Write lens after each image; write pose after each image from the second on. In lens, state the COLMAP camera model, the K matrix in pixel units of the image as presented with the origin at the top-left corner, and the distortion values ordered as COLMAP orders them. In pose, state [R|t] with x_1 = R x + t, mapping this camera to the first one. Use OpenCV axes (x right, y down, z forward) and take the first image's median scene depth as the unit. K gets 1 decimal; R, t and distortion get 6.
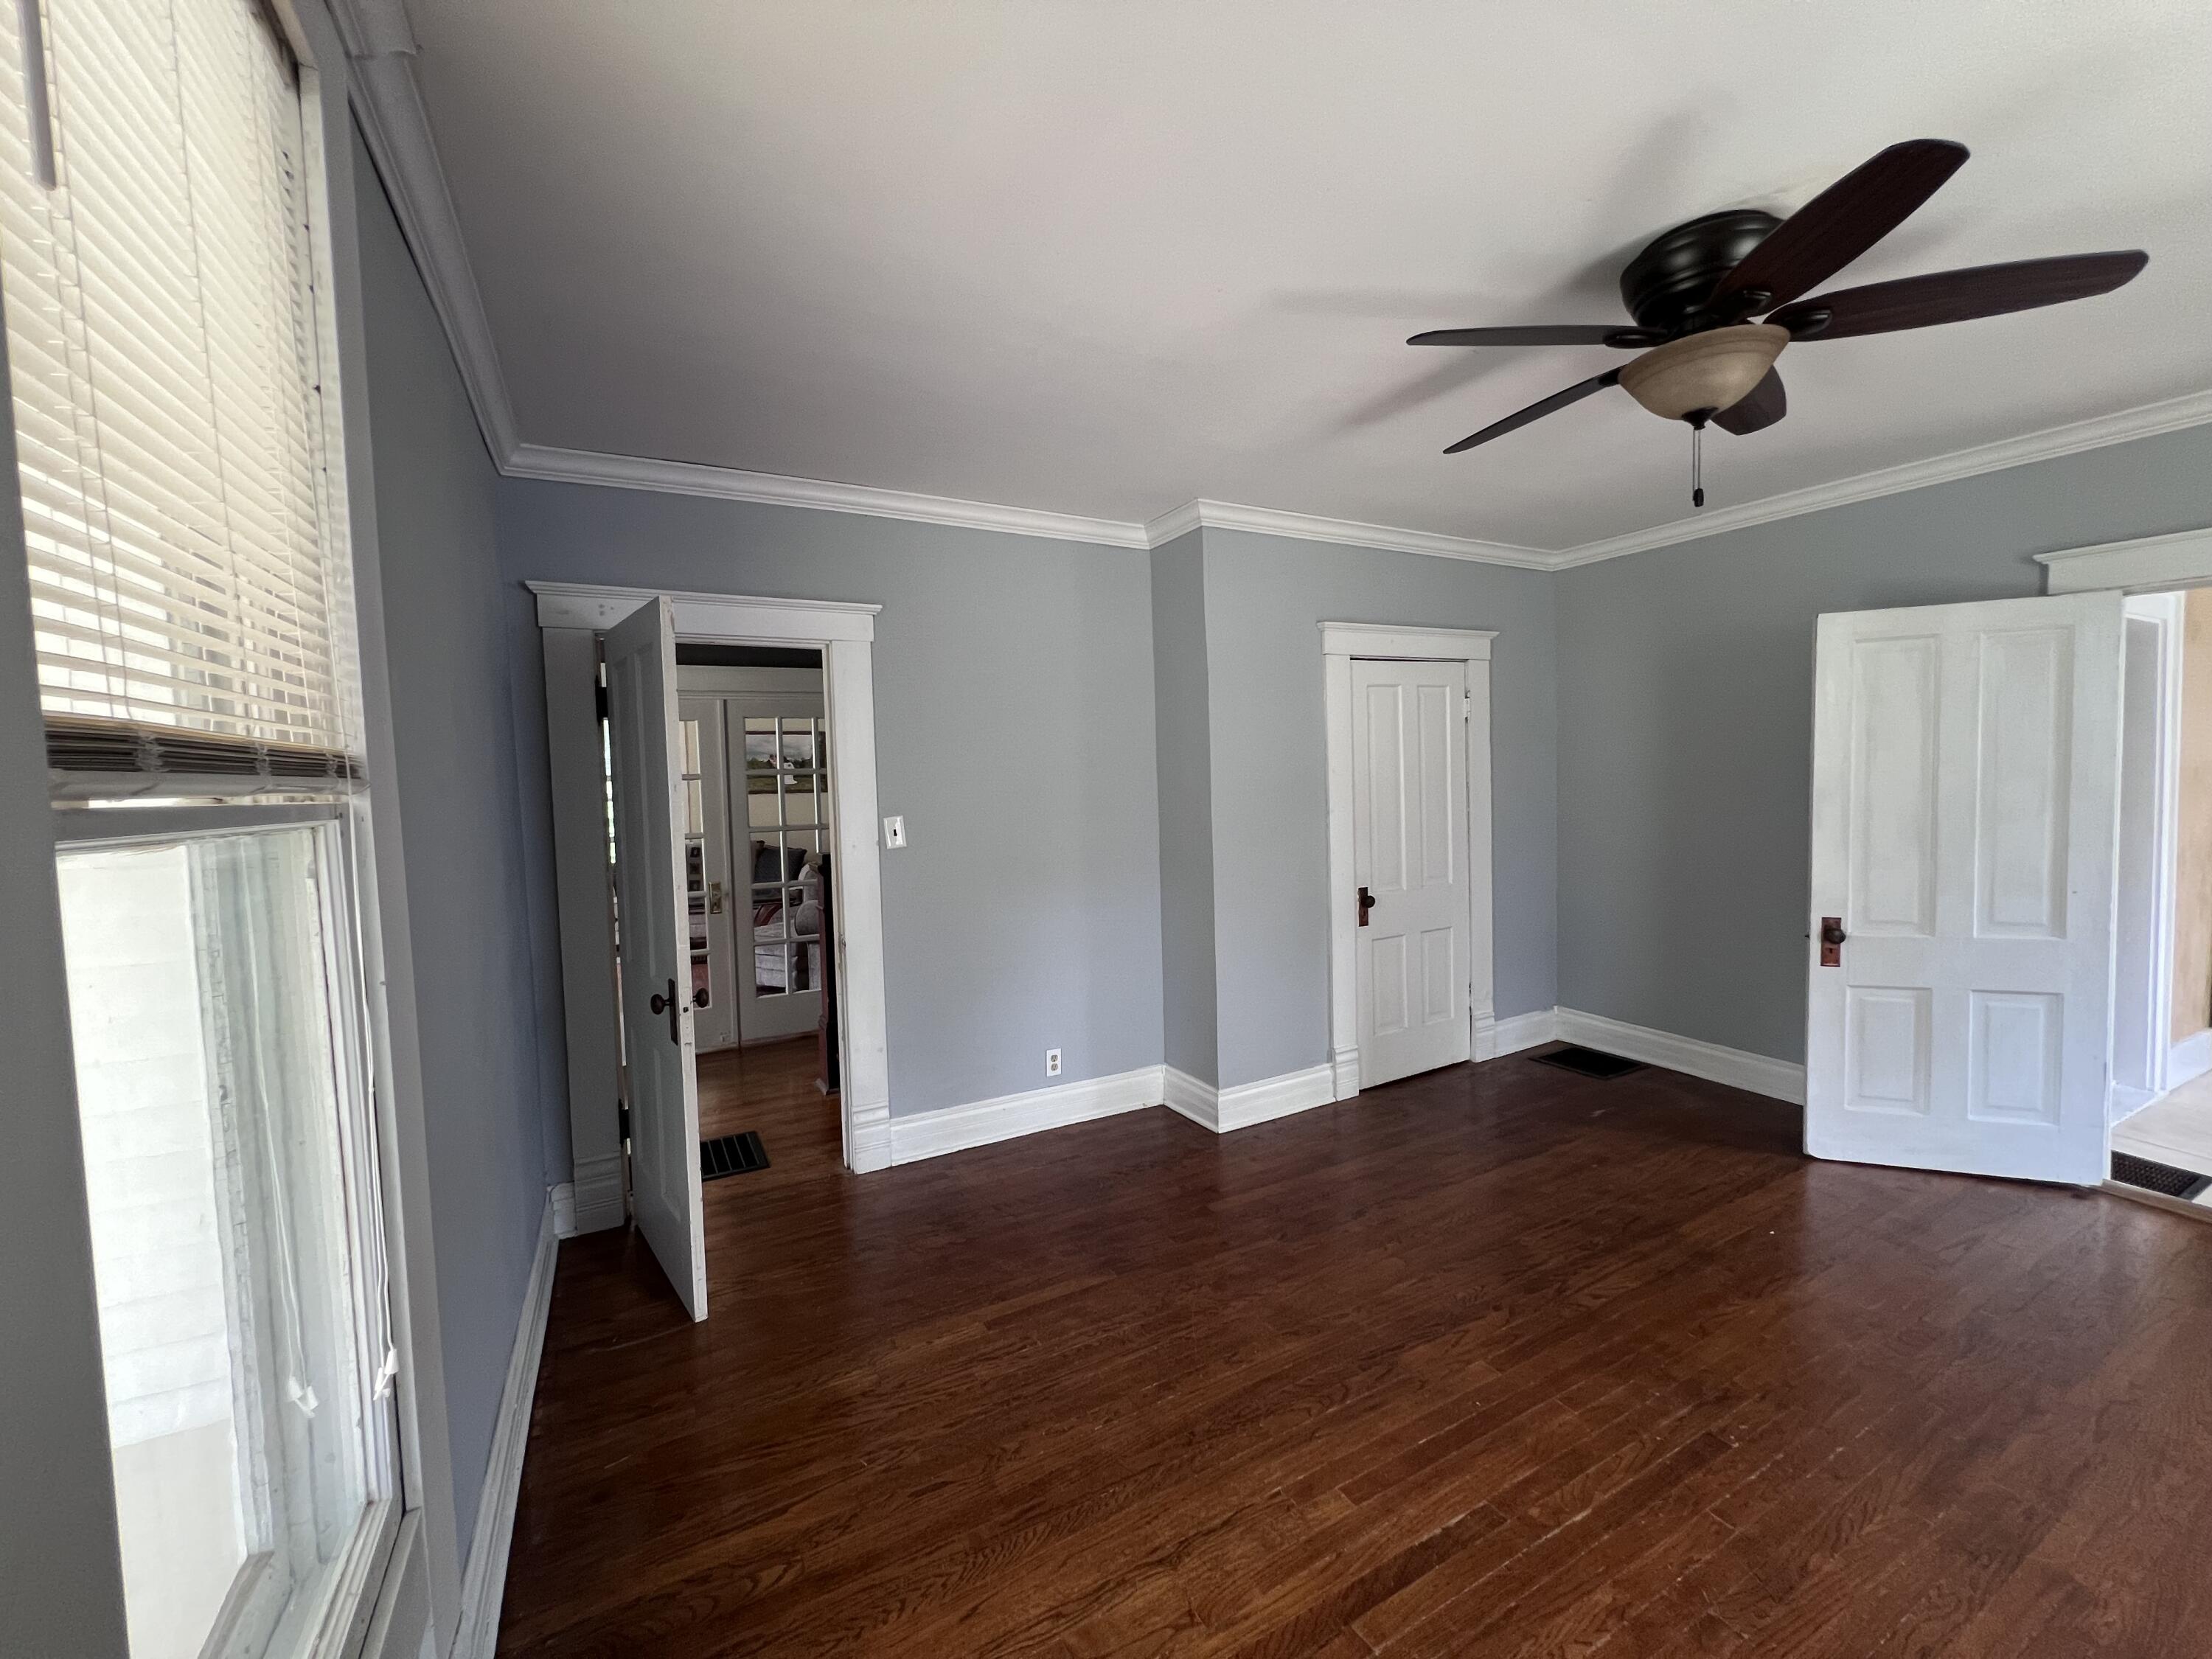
lens RADIAL K [[884.6, 0, 1106.8], [0, 884.6, 825.0], [0, 0, 1]] dist [-0.000862, 0.000634]
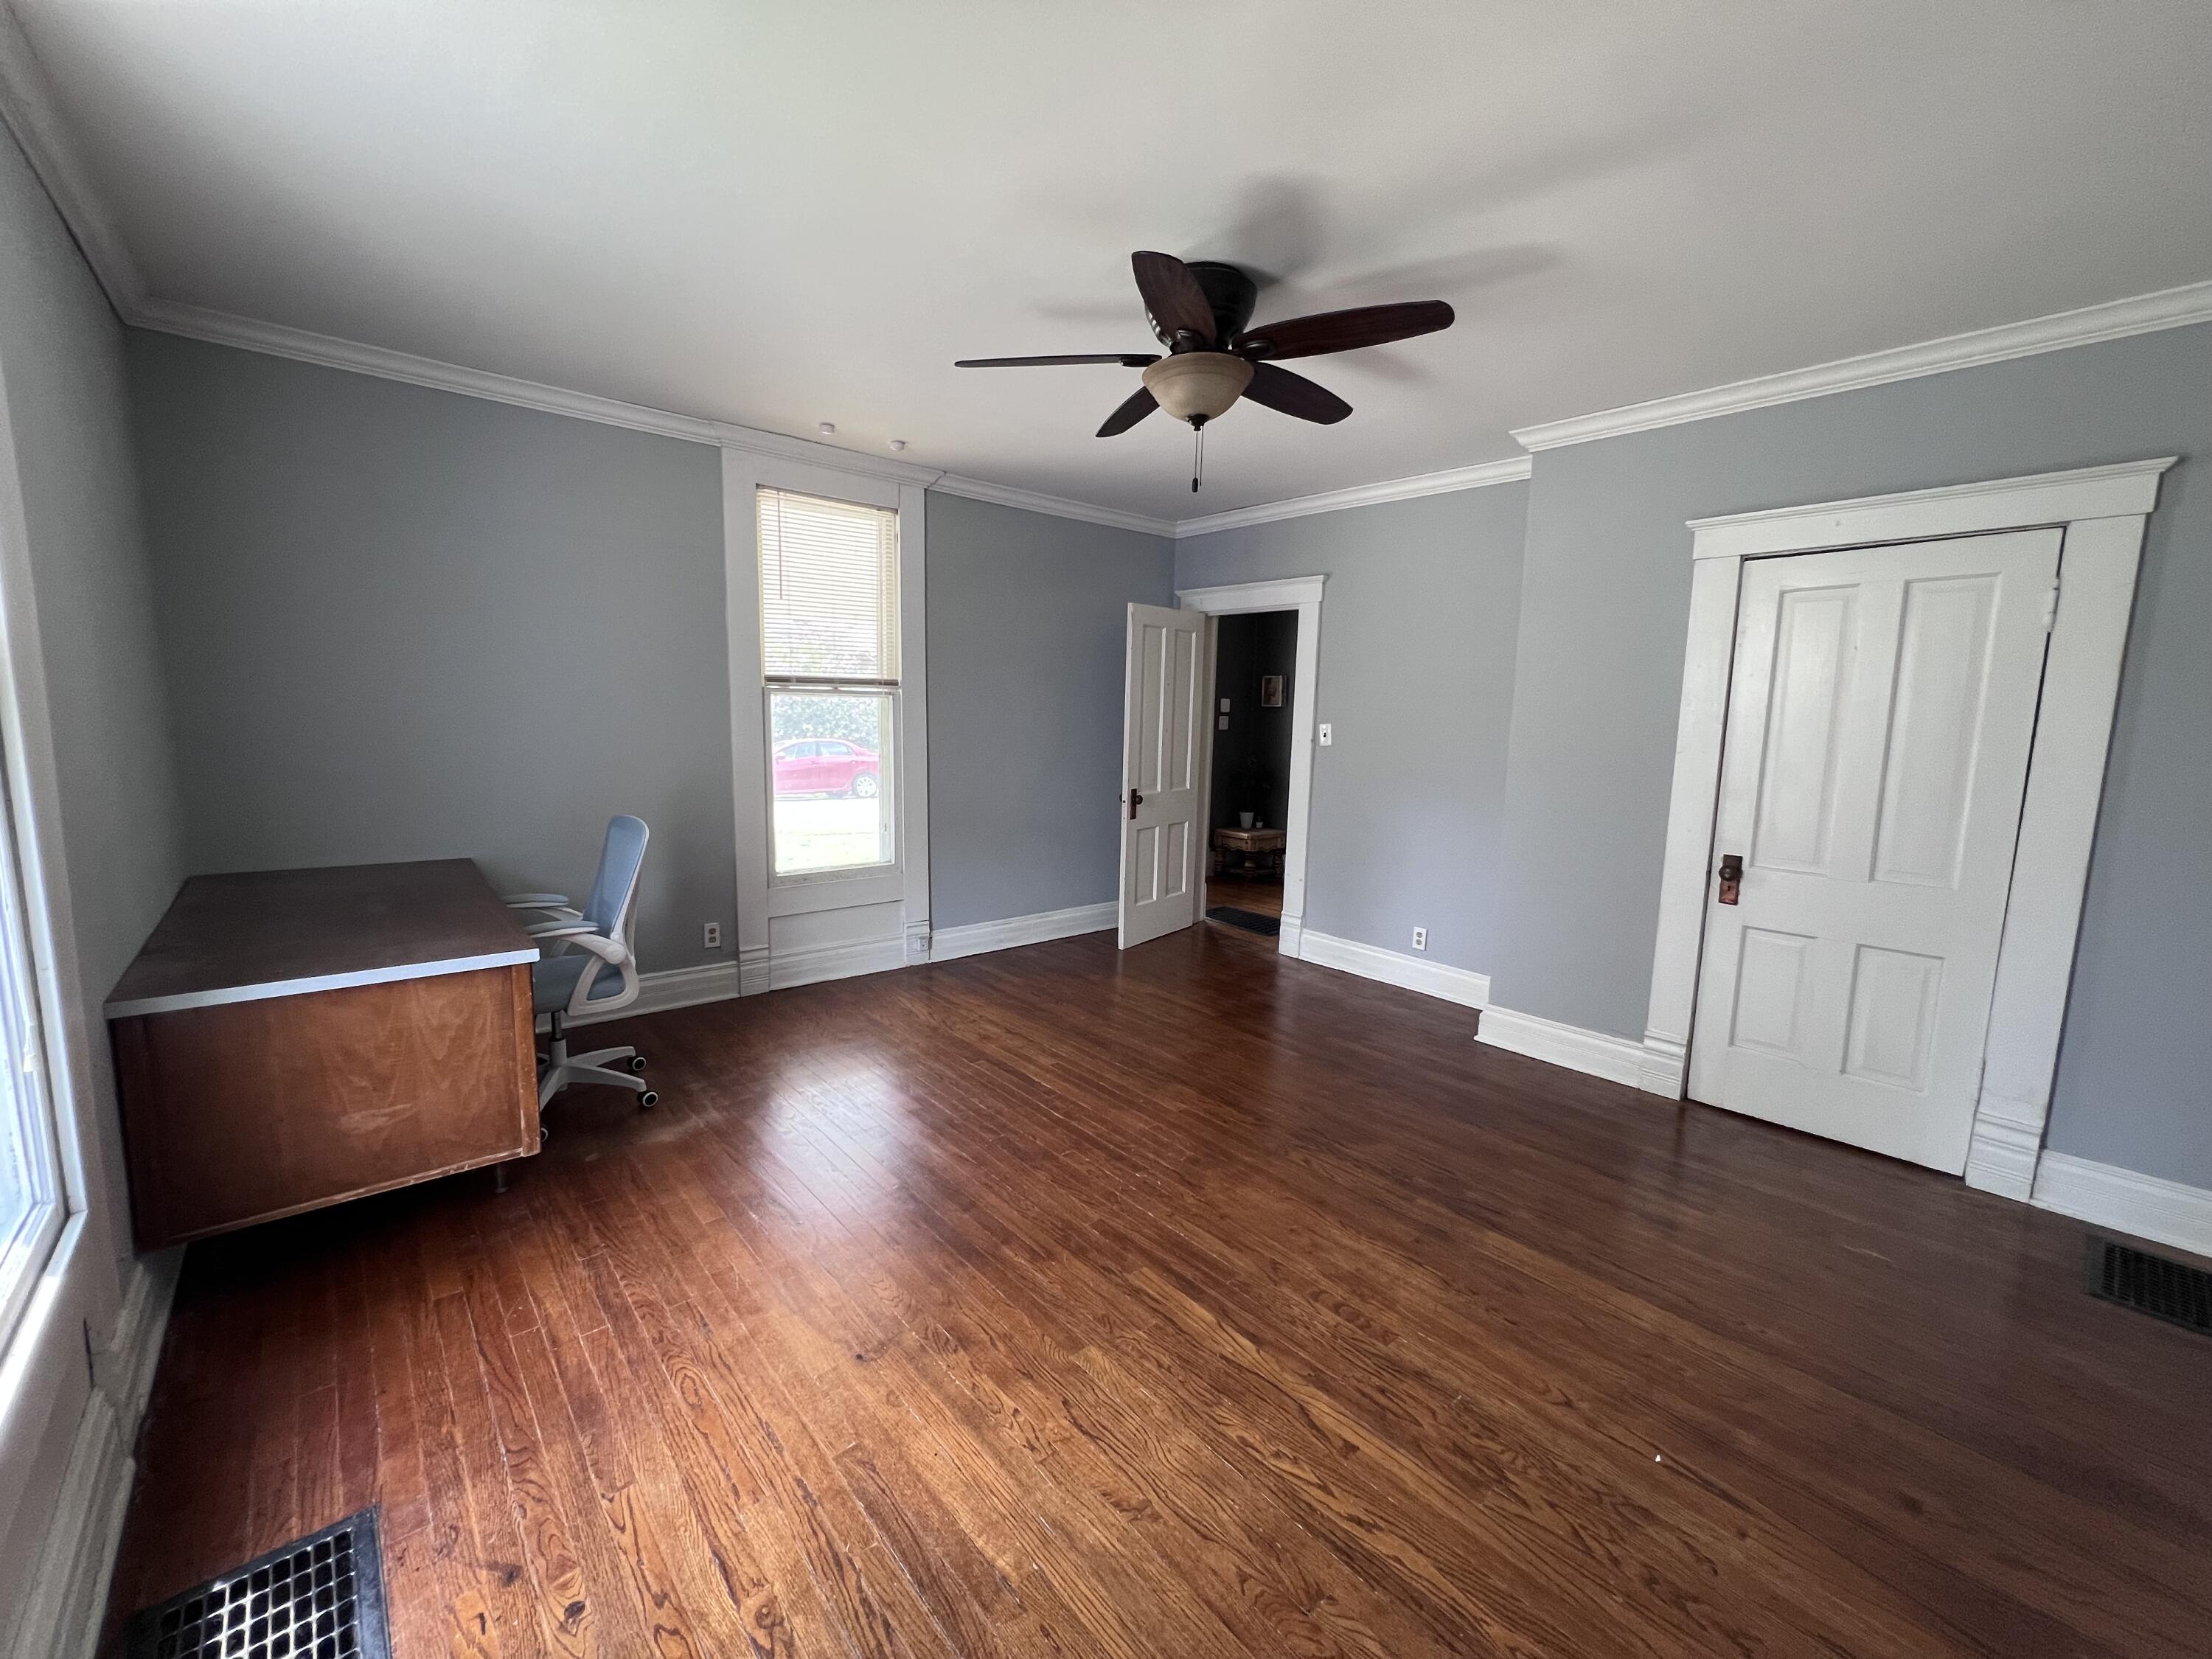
lens RADIAL K [[884.6, 0, 1101.8], [0, 884.6, 820.7], [0, 0, 1]] dist [-0.000862, 0.000634]
pose [[0.219167, 0.160232, -0.962441, 1.123063], [-0.079045, 0.986096, 0.146170, -0.036549], [0.972480, 0.044041, 0.228785, 0.336600]]
